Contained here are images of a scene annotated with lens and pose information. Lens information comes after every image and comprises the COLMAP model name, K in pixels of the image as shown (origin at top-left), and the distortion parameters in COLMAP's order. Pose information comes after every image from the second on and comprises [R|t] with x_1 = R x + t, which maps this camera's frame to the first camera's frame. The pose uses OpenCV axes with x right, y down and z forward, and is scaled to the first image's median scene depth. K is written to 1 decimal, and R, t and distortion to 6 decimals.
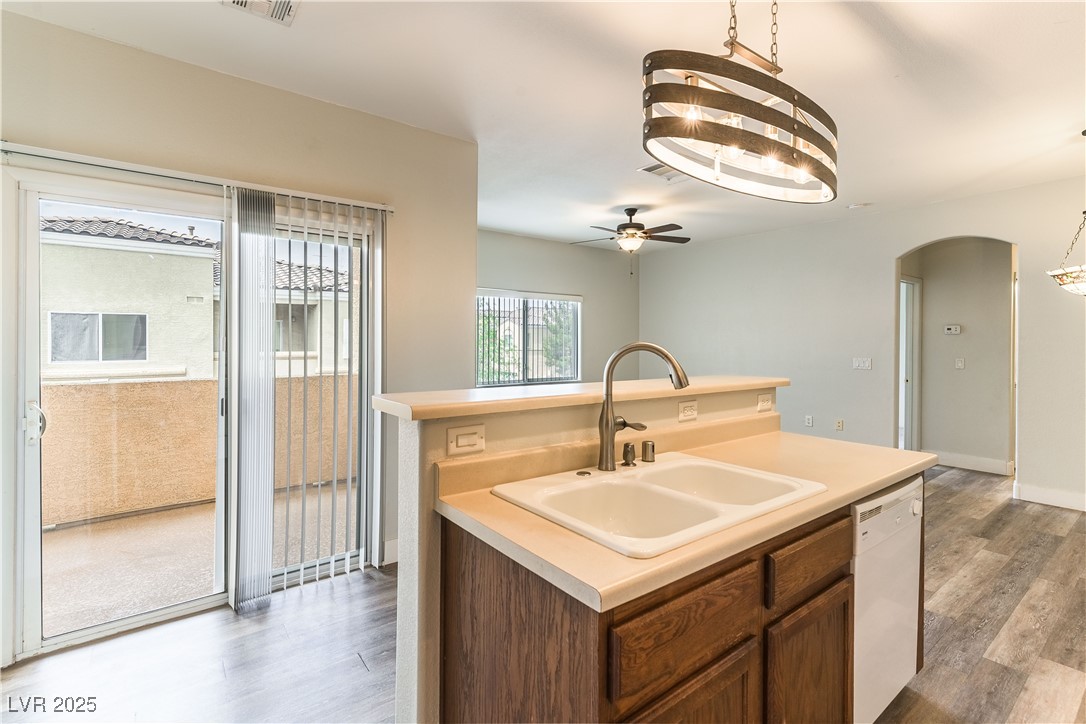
lens RADIAL K [[481.4, 0, 533.2], [0, 481.4, 336.3], [0, 0, 1]] dist [0.006631, -0.000850]
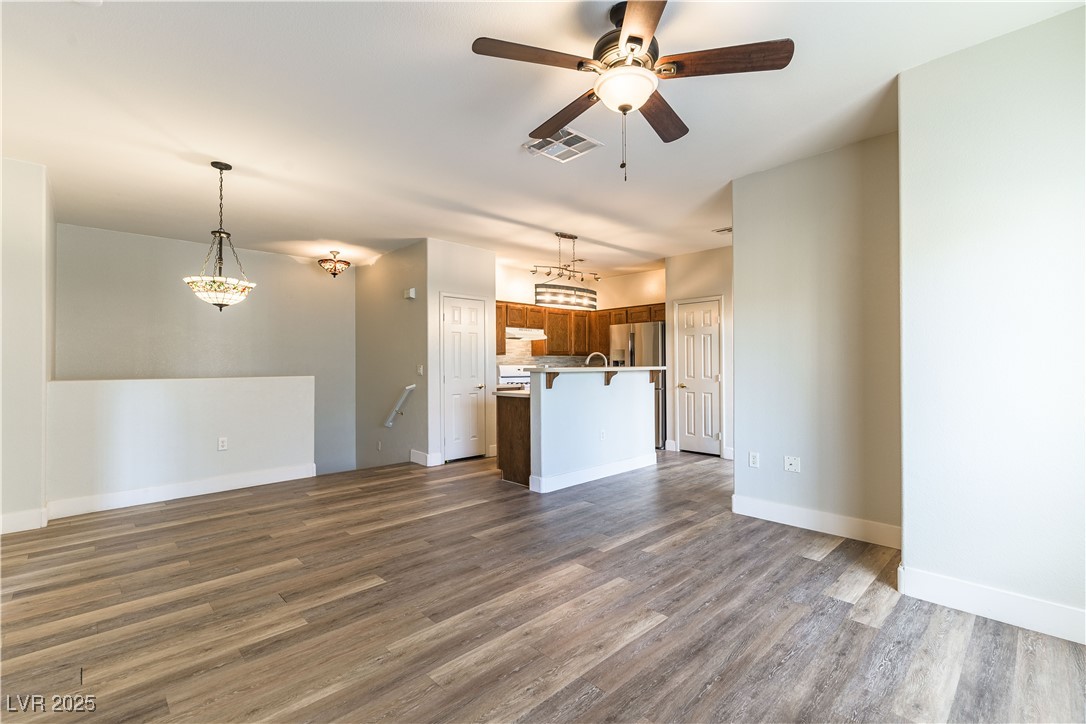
lens RADIAL K [[481.4, 0, 548.8], [0, 481.4, 360.0], [0, 0, 1]] dist [0.006631, -0.000850]
pose [[-0.990618, 0.000548, -0.136658, 0.448169], [0.003917, 0.999695, -0.024386, 0.069279], [0.136603, -0.024692, -0.990318, 1.901656]]
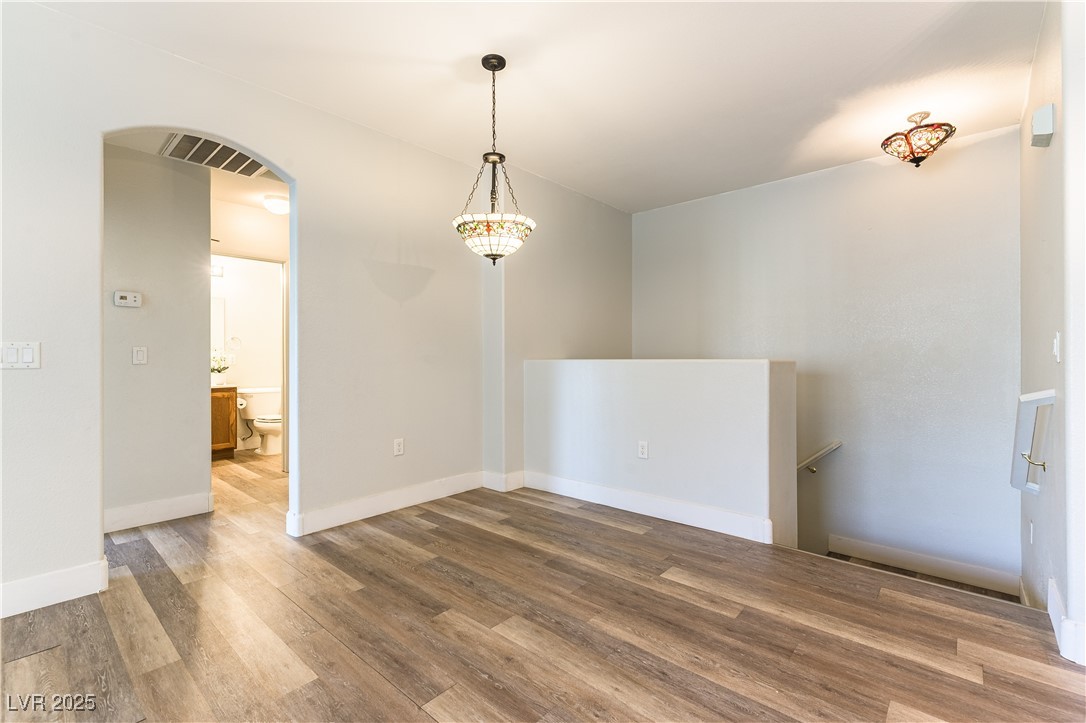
lens RADIAL K [[481.4, 0, 550.0], [0, 481.4, 350.3], [0, 0, 1]] dist [0.006631, -0.000850]
pose [[-0.211053, 0.010565, 0.977417, 0.263830], [-0.006222, 0.999907, -0.012152, 0.078348], [-0.977455, -0.008646, -0.210968, 0.912804]]
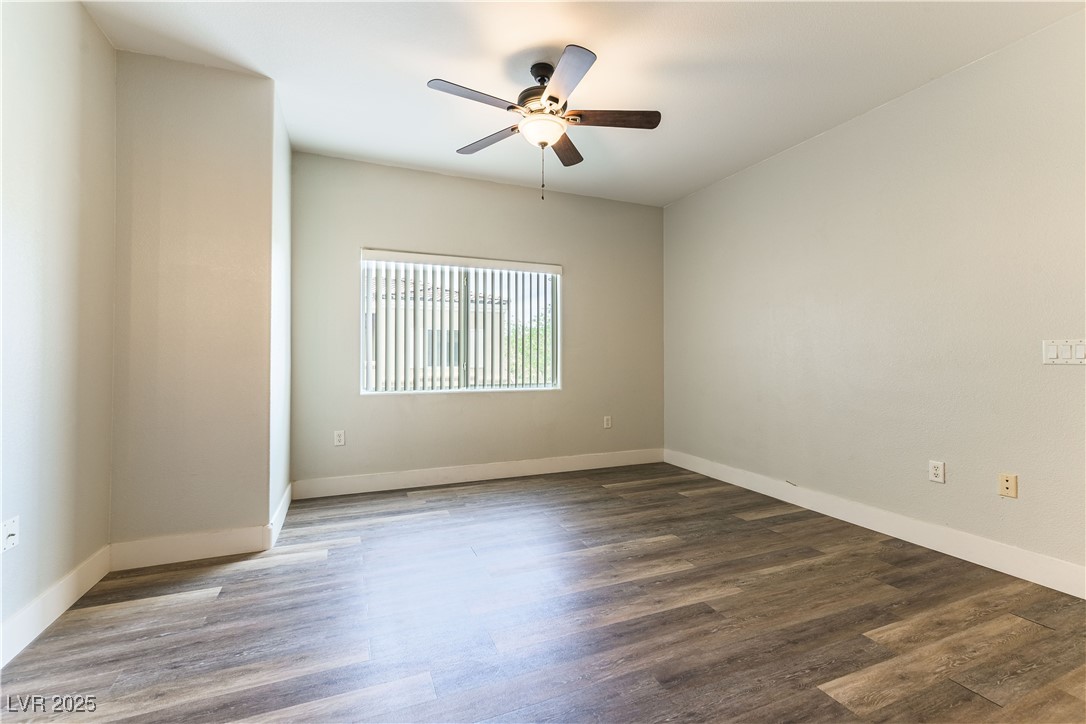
lens RADIAL K [[481.4, 0, 544.5], [0, 481.4, 356.5], [0, 0, 1]] dist [0.006631, -0.000850]
pose [[0.974845, -0.001253, -0.222882, 0.448066], [0.003053, 0.999965, 0.007729, 0.079961], [0.222865, -0.008215, 0.974815, 0.659143]]
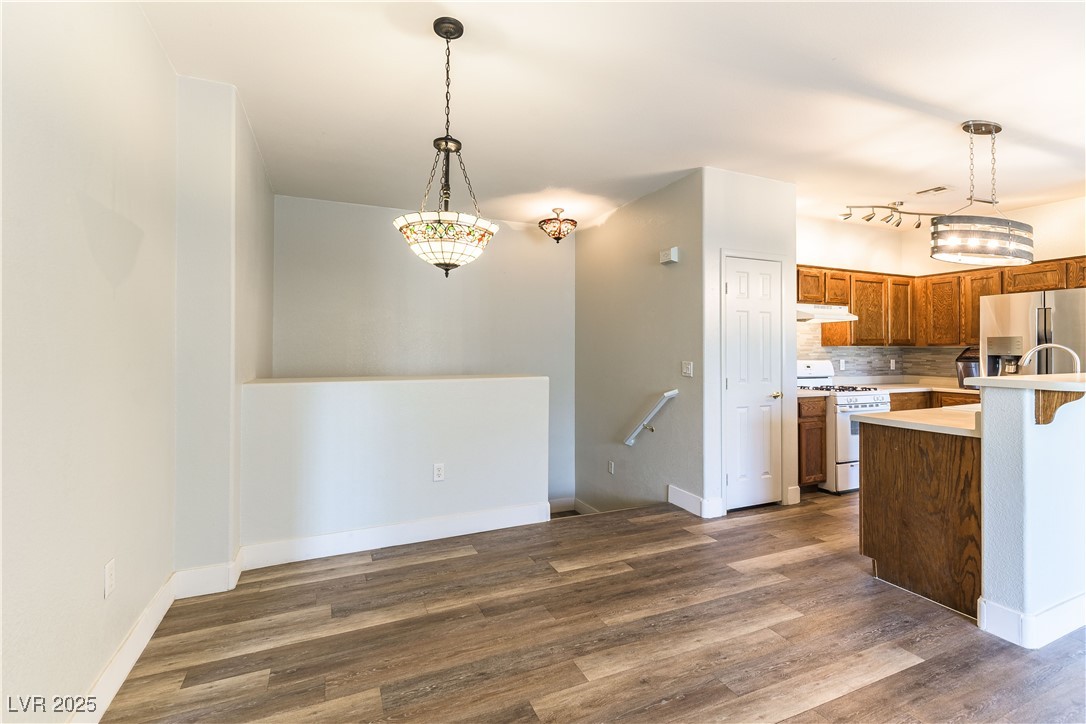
lens RADIAL K [[481.4, 0, 537.2], [0, 481.4, 346.8], [0, 0, 1]] dist [0.006631, -0.000850]
pose [[-0.975805, -0.006090, 0.218556, 0.743038], [-0.010216, 0.999790, -0.017754, 0.036090], [-0.218402, -0.019557, -0.975663, 1.376061]]
